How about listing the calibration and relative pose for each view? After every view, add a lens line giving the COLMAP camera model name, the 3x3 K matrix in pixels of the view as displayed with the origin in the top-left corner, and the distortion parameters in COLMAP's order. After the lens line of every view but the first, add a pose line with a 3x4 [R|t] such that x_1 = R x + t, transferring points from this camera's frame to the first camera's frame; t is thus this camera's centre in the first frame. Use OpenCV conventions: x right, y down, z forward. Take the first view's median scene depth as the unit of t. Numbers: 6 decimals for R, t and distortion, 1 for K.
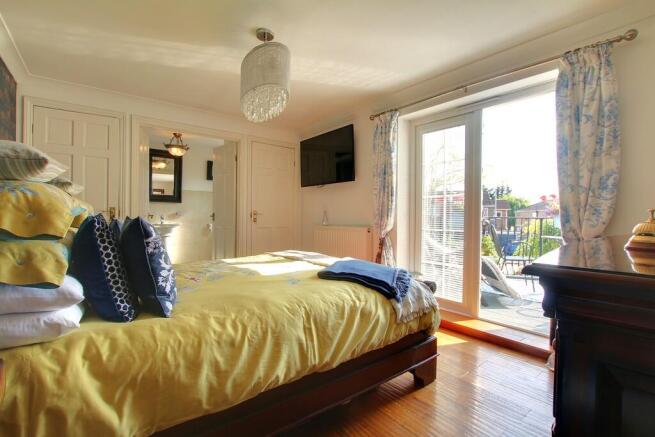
lens RADIAL K [[308.3, 0, 329.8], [0, 308.3, 219.5], [0, 0, 1]] dist [-0.030304, 0.001368]
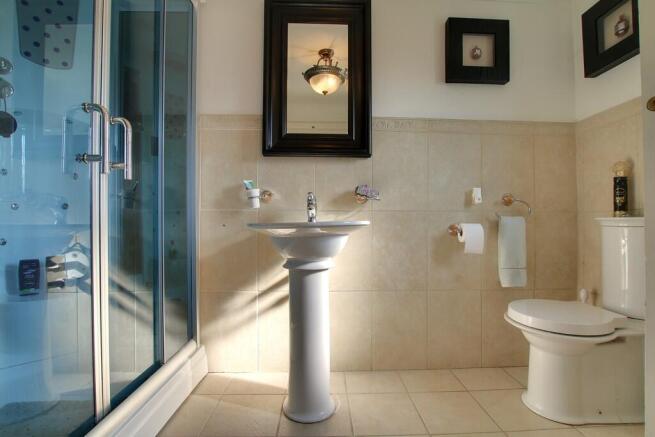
lens RADIAL K [[308.3, 0, 329.8], [0, 308.3, 219.5], [0, 0, 1]] dist [-0.030304, 0.001368]
pose [[0.799974, -0.006648, -0.599998, -0.330915], [0.001339, 0.999956, -0.009294, 0.013275], [0.600034, 0.006631, 0.799947, 0.727875]]
